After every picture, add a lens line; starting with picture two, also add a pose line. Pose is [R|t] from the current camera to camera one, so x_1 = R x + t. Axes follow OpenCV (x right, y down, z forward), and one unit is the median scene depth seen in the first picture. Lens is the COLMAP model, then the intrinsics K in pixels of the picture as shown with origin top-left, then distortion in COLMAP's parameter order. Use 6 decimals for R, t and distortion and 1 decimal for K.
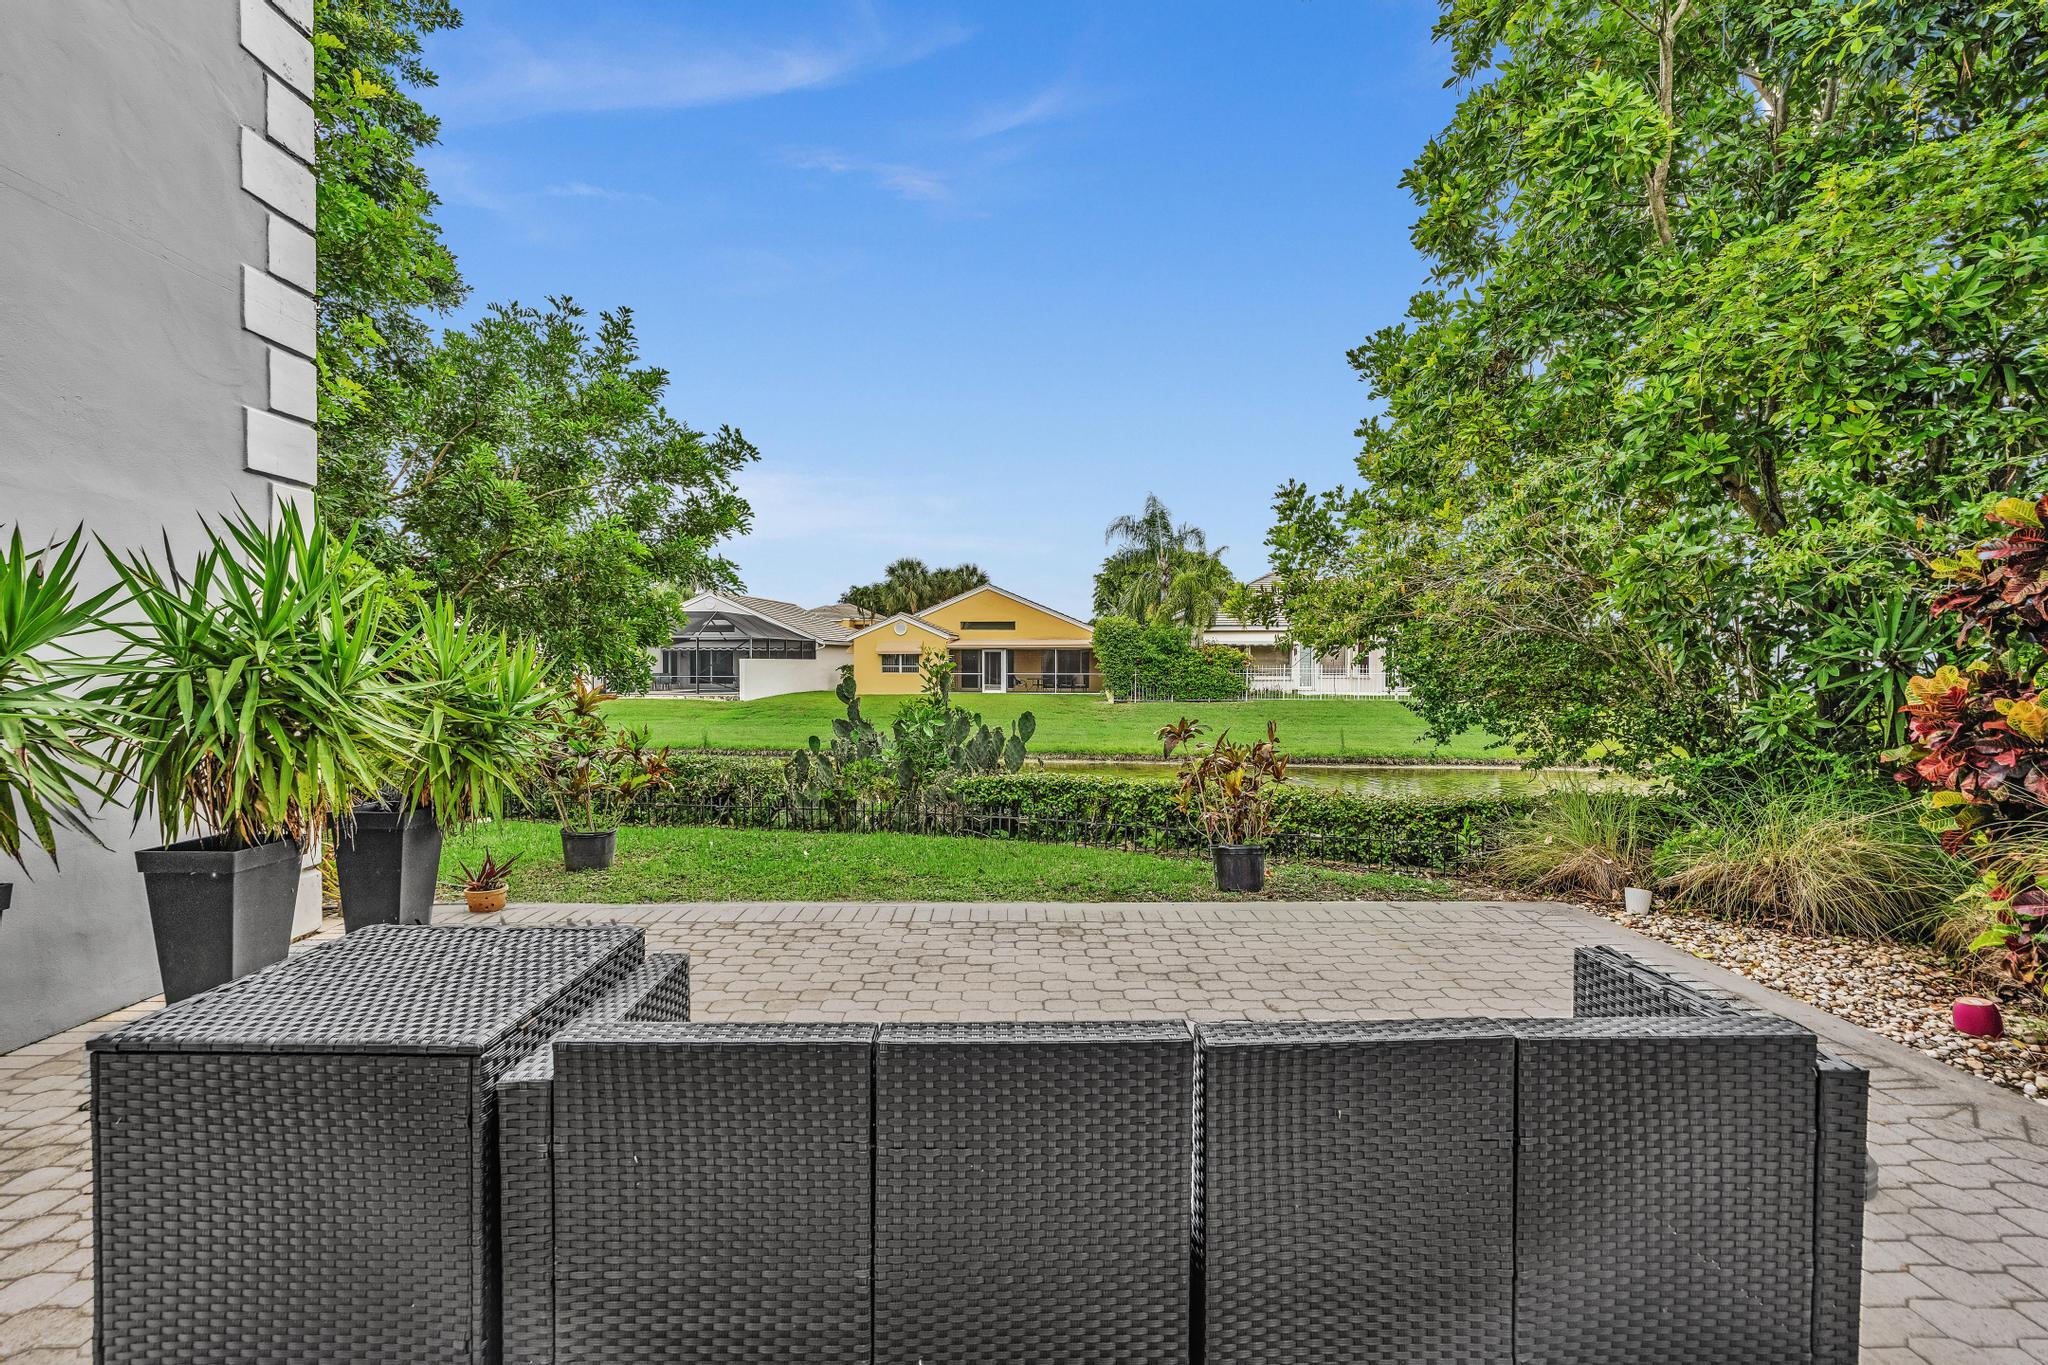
lens RADIAL K [[904.8, 0, 1014.6], [0, 904.8, 649.2], [0, 0, 1]] dist [0.000600, 0.000386]
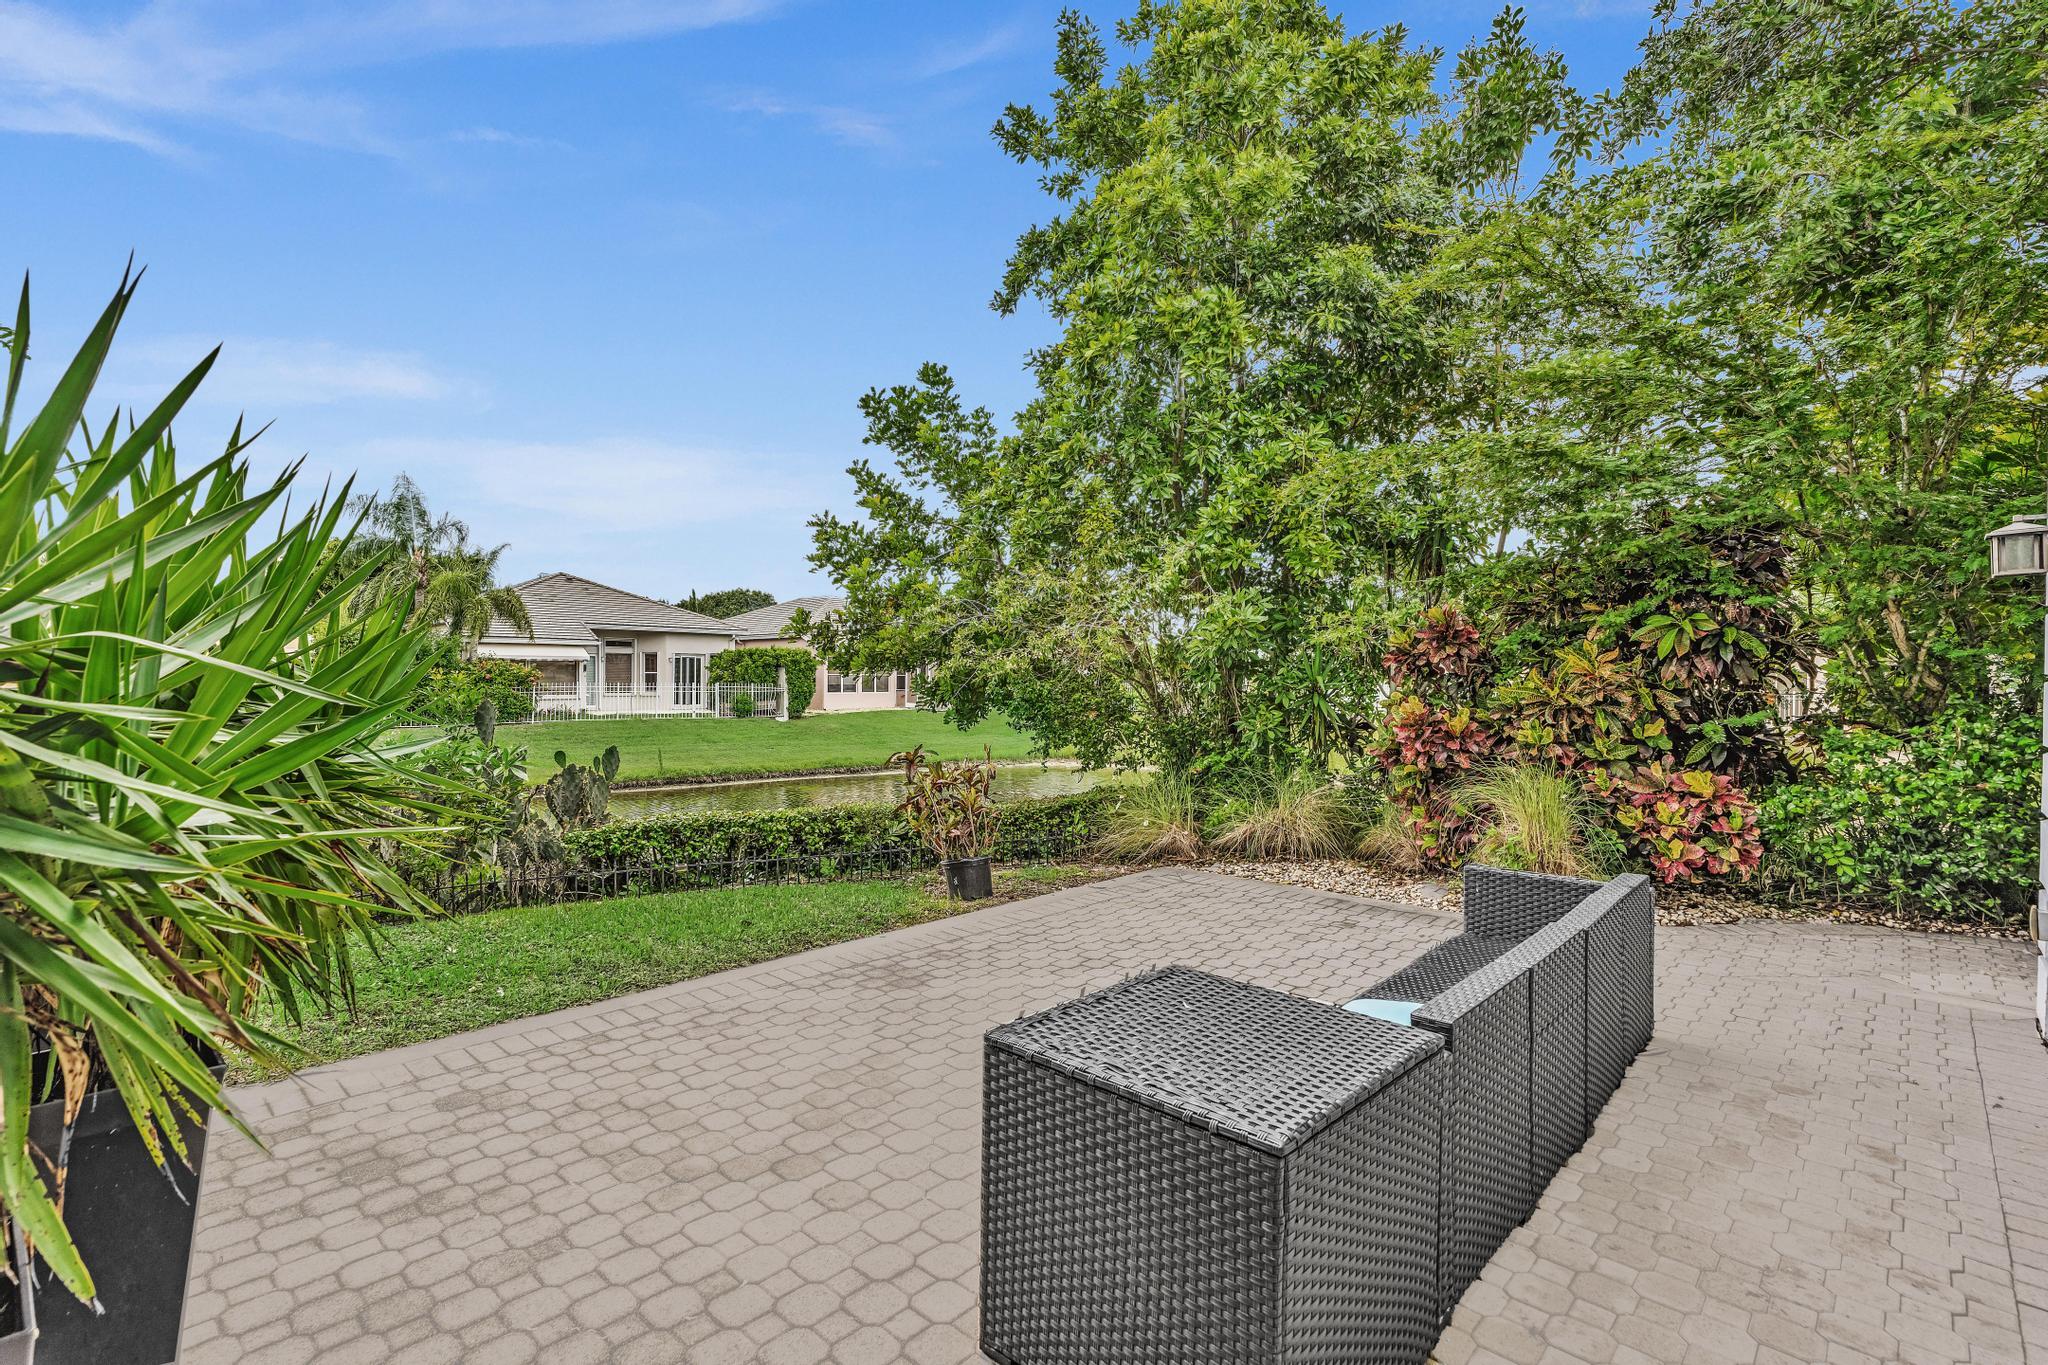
lens RADIAL K [[940.4, 0, 1022.9], [0, 940.4, 665.6], [0, 0, 1]] dist [-0.001347, 0.001068]
pose [[0.698821, 0.015905, 0.715120, -0.535555], [-0.016723, 0.999843, -0.005896, -0.012805], [-0.715101, -0.007839, 0.698977, 0.149363]]
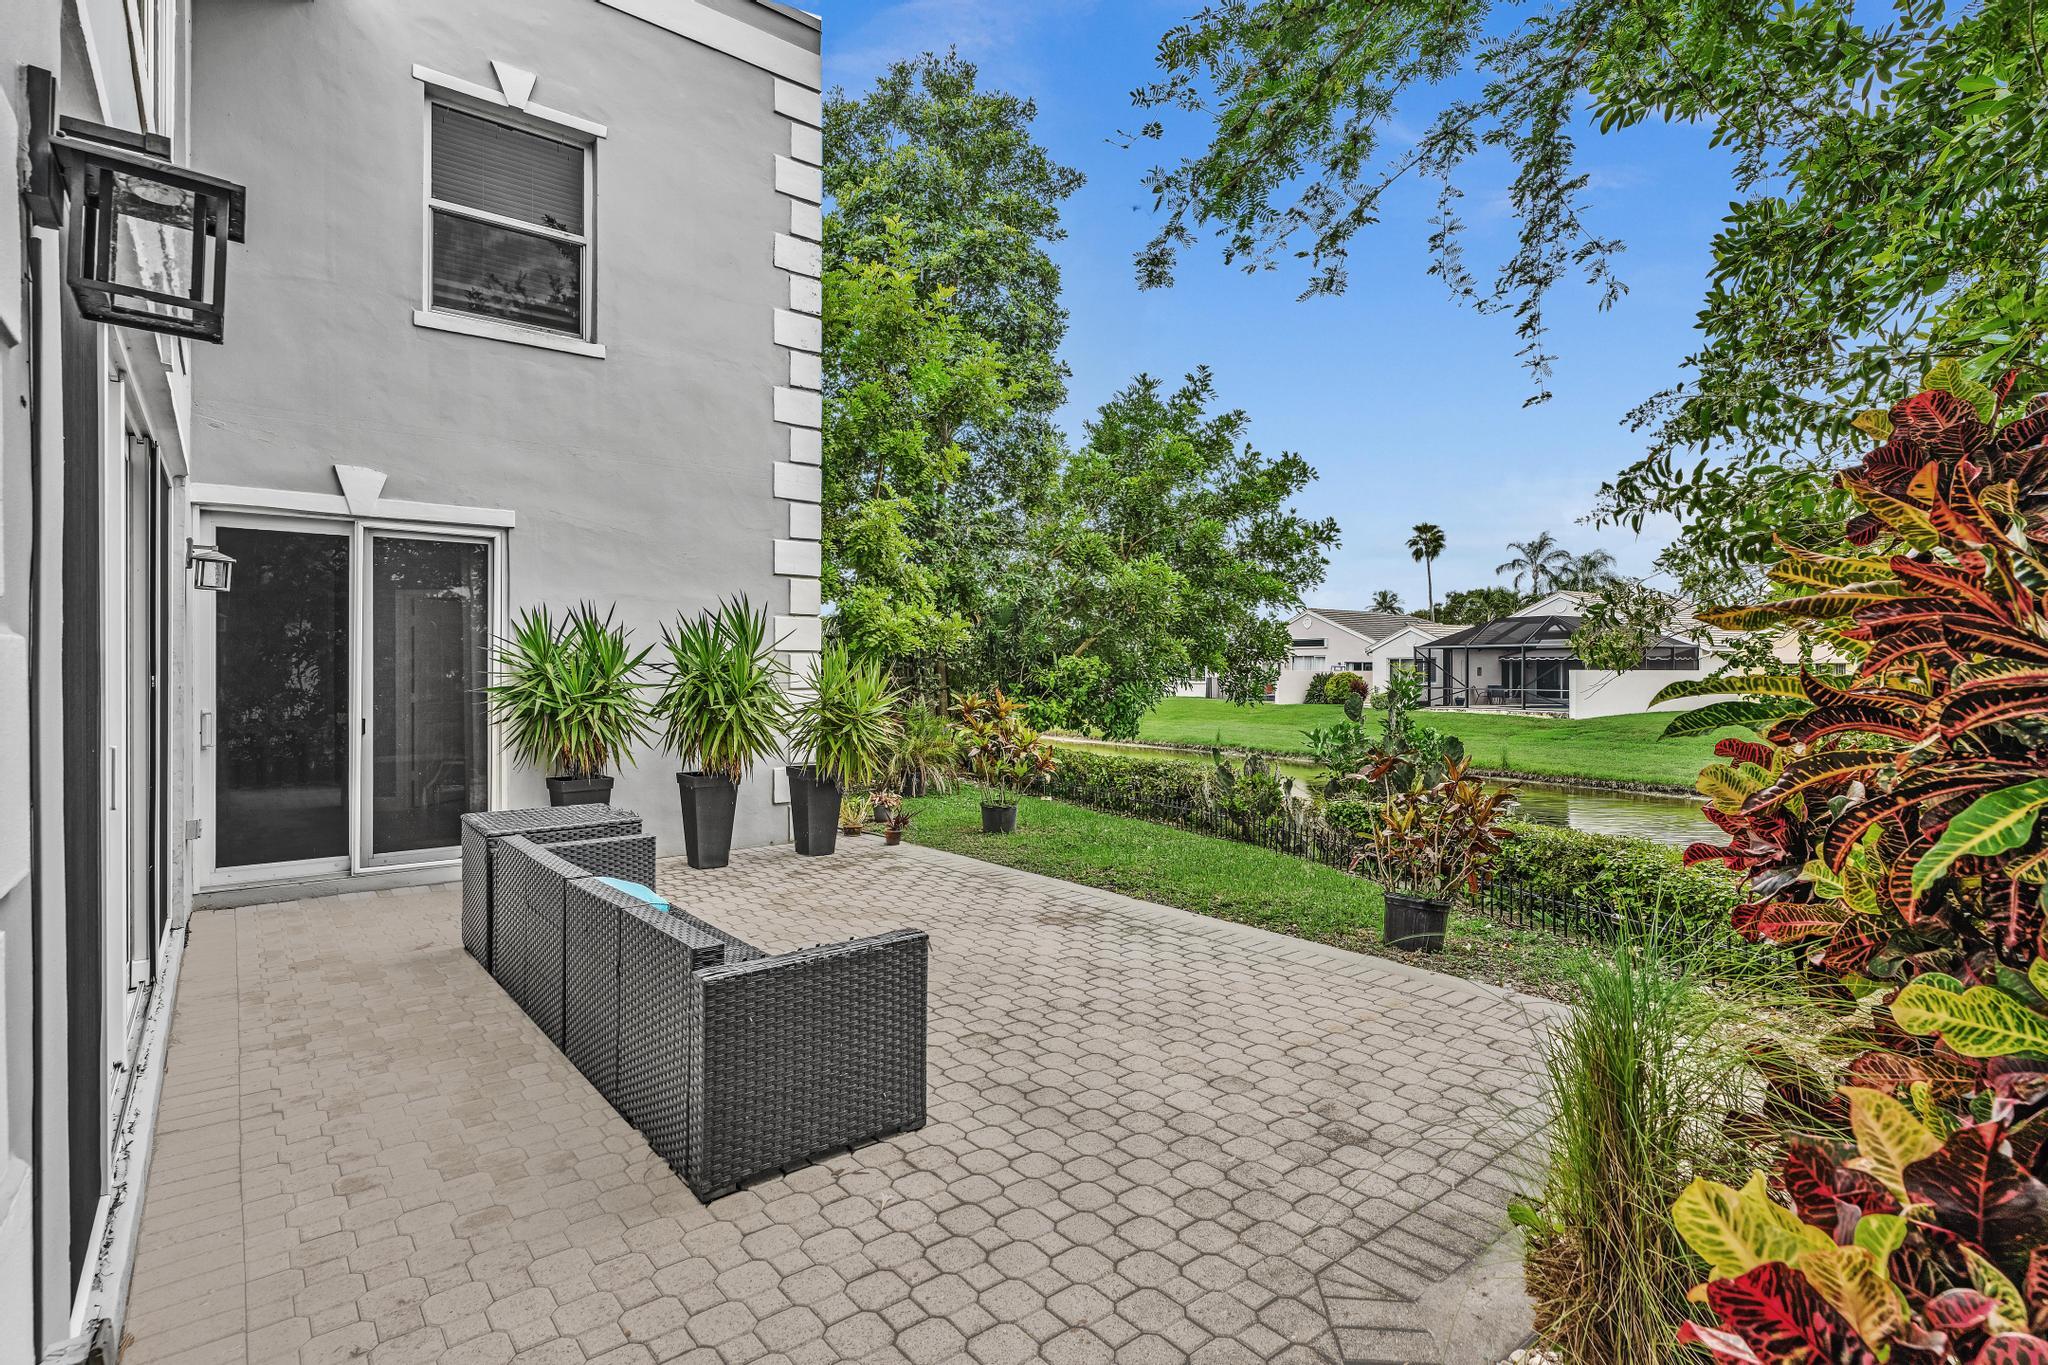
lens RADIAL K [[967.3, 0, 1014.0], [0, 967.3, 646.4], [0, 0, 1]] dist [-0.001366, 0.001466]
pose [[0.622511, -0.023167, -0.782268, 0.734042], [0.013097, 0.999730, -0.019185, -0.009478], [0.782501, 0.001698, 0.622647, 0.126799]]
